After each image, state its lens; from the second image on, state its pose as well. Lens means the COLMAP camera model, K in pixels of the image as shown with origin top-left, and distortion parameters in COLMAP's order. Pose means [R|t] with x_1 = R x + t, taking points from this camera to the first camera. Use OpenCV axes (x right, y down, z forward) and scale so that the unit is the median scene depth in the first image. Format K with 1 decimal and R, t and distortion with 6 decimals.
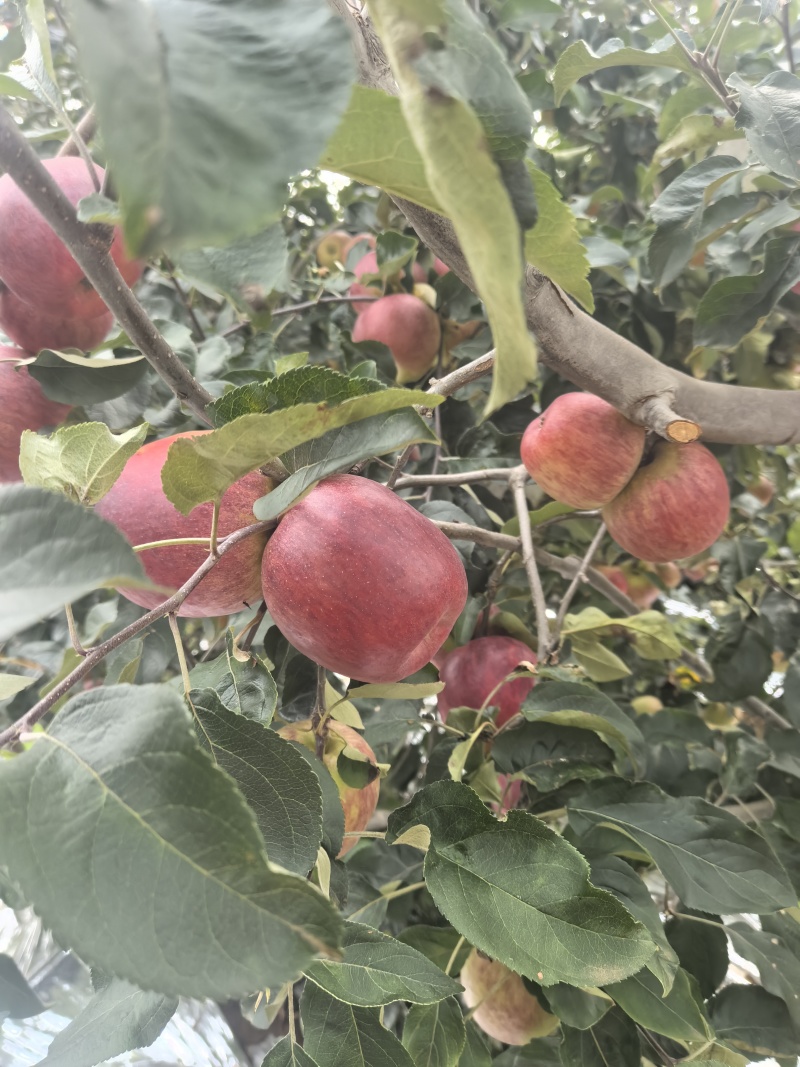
lens RADIAL K [[856.1, 0, 400.0], [0, 856.1, 533.5], [0, 0, 1]] dist [0.005046, -0.007386]
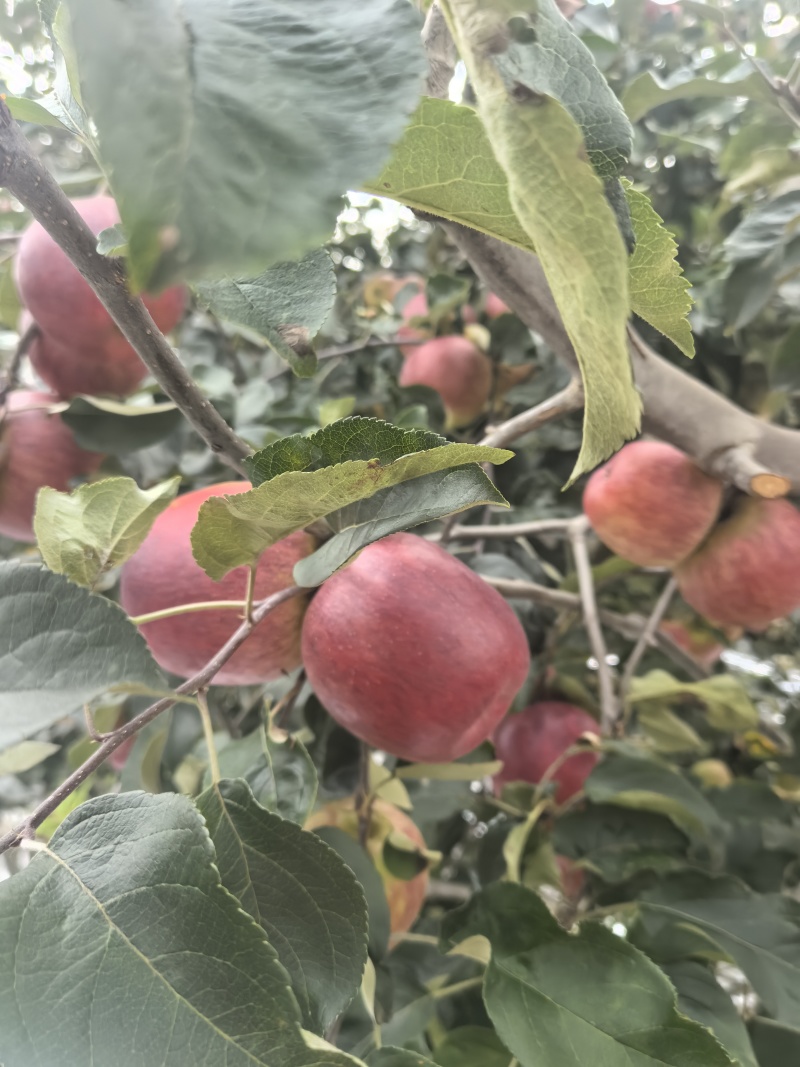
lens RADIAL K [[834.0, 0, 405.1], [0, 834.0, 512.7], [0, 0, 1]] dist [-0.010811, -0.007372]
pose [[0.999243, 0.004391, -0.038660, -0.019298], [-0.006895, 0.997870, -0.064869, -0.032853], [0.038293, 0.065087, 0.997145, 0.119485]]
